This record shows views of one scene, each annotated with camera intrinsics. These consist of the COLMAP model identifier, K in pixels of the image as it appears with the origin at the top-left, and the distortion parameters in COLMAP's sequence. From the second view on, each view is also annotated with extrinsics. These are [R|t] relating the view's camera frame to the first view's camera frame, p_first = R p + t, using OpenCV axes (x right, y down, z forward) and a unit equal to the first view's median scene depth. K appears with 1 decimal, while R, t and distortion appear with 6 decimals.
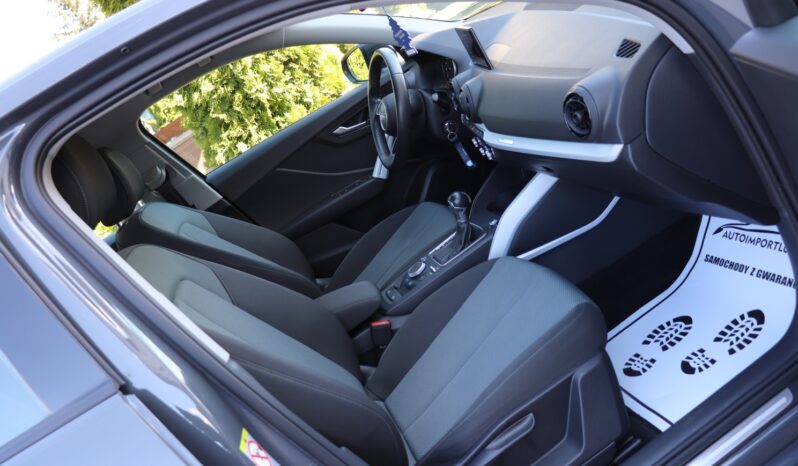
lens RADIAL K [[661.0, 0, 401.5], [0, 661.0, 228.1], [0, 0, 1]] dist [-0.133550, 0.065513]
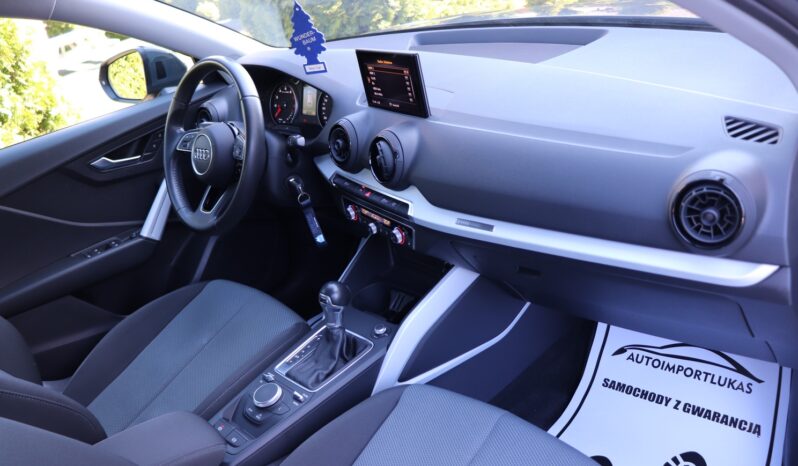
lens RADIAL K [[661.0, 0, 397.2], [0, 661.0, 236.2], [0, 0, 1]] dist [-0.133550, 0.065513]
pose [[0.859299, 0.114559, 0.498480, -0.211036], [-0.073726, 0.992159, -0.100923, -0.038376], [-0.506133, 0.049973, 0.861007, 0.378901]]
